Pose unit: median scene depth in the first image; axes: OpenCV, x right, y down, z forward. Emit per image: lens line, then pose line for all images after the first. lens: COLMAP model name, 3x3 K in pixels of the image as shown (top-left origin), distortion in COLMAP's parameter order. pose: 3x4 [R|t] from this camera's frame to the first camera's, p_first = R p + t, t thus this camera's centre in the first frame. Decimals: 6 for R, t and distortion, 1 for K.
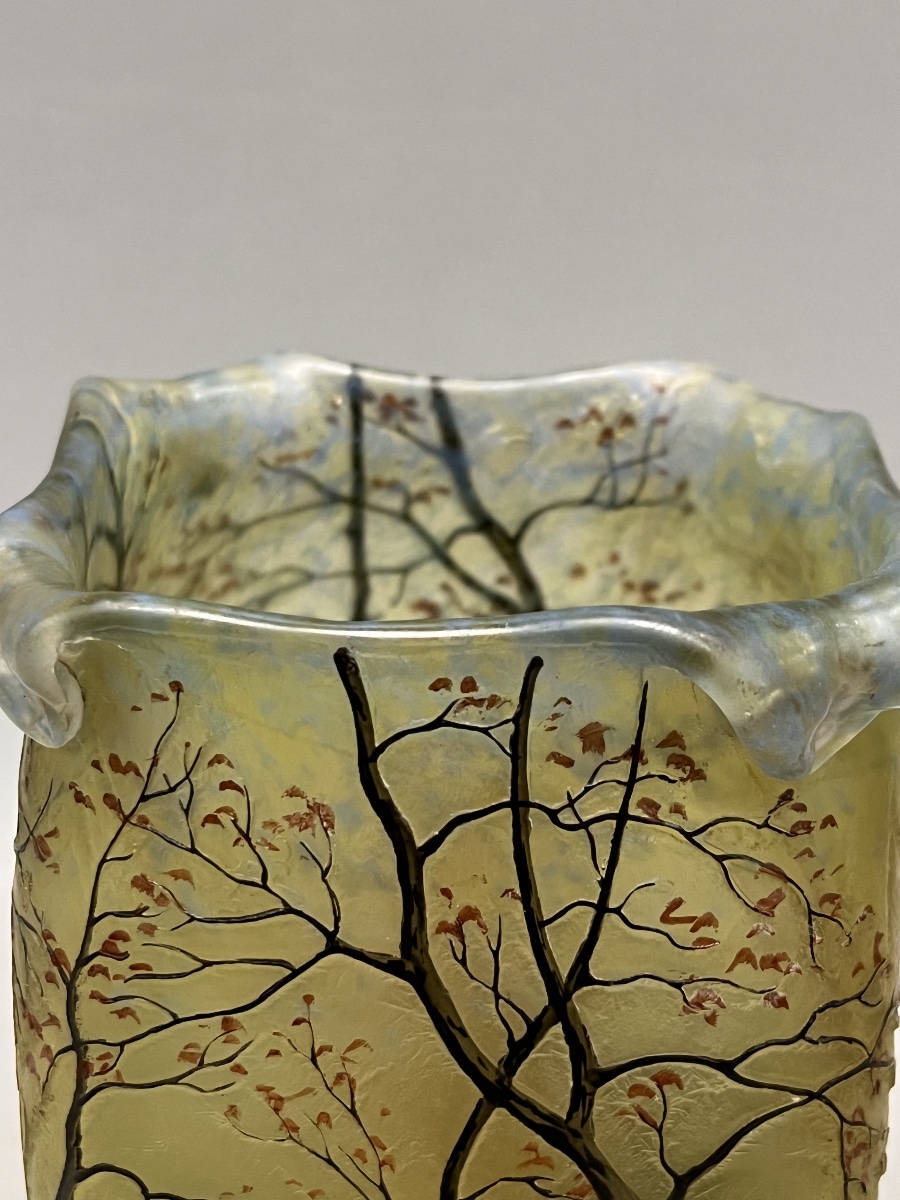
lens RADIAL K [[1698.8, 0, 450.0], [0, 1698.8, 600.0], [0, 0, 1]] dist [0.138994, -0.530116]
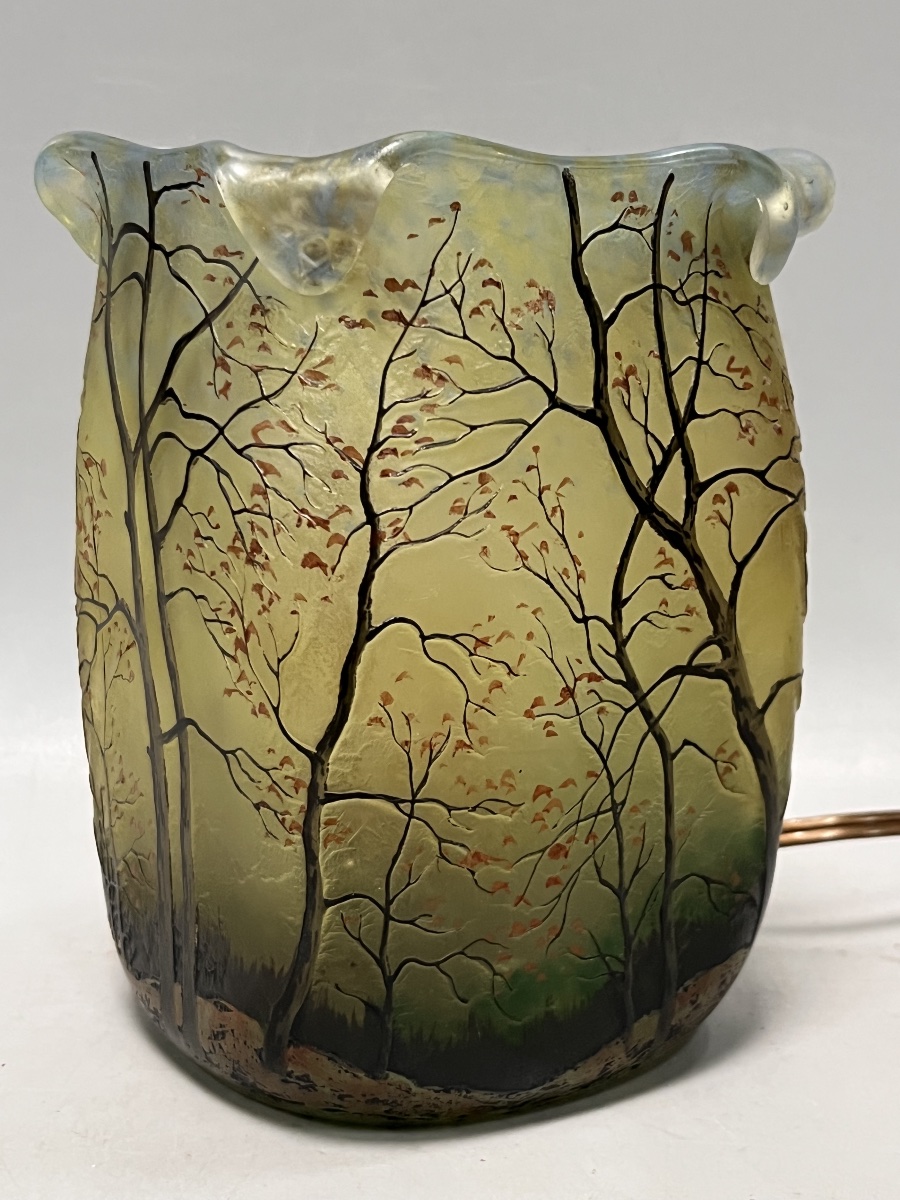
lens RADIAL K [[1698.8, 0, 450.0], [0, 1698.8, 600.0], [0, 0, 1]] dist [0.138994, -0.530116]
pose [[0.829691, -0.118704, 0.545457, -0.919503], [0.190712, 0.978612, -0.077123, 0.450384], [-0.524635, 0.168014, 0.834583, -0.104031]]
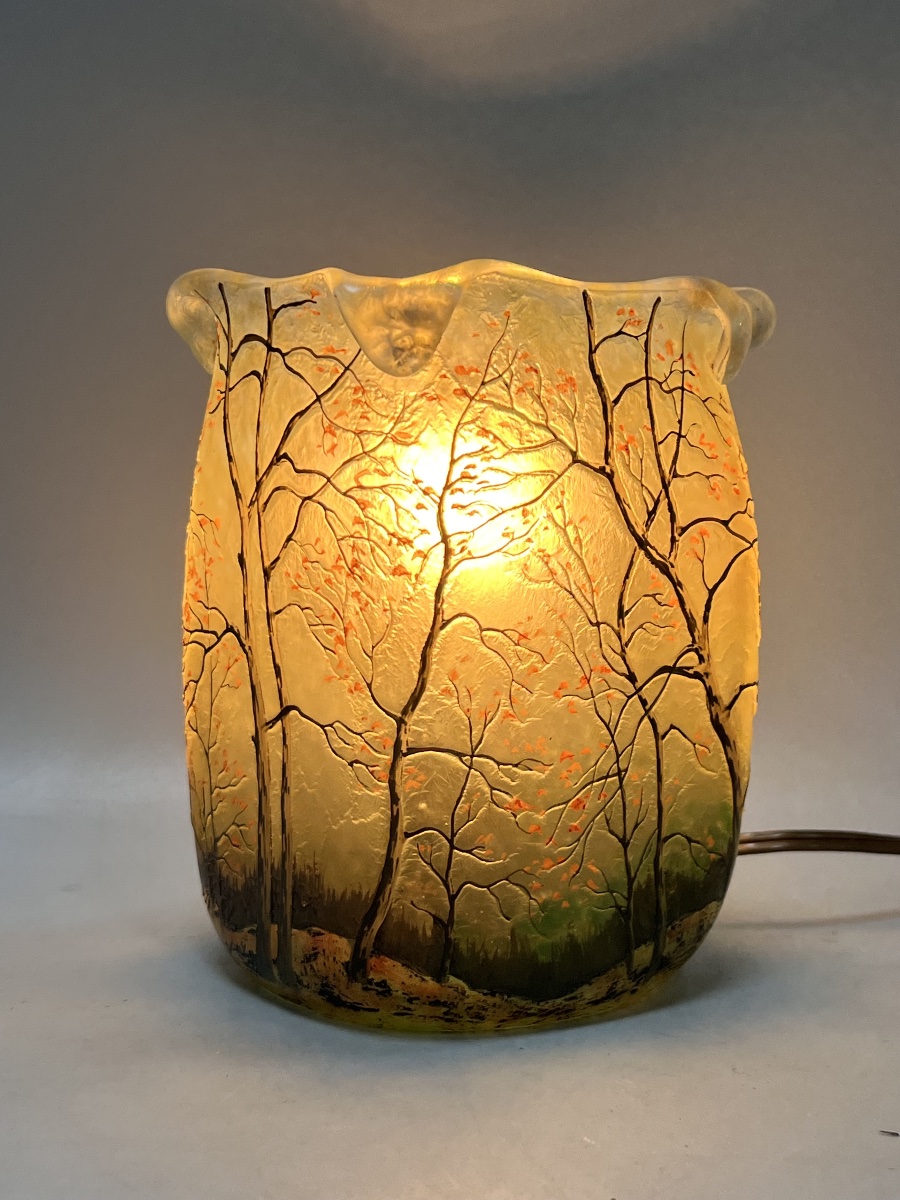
lens RADIAL K [[1698.8, 0, 450.0], [0, 1698.8, 600.0], [0, 0, 1]] dist [0.138994, -0.530116]
pose [[0.805132, -0.052613, 0.590758, -1.306814], [0.195405, 0.963976, -0.180462, 0.665657], [-0.559982, 0.260732, 0.786409, -0.379710]]
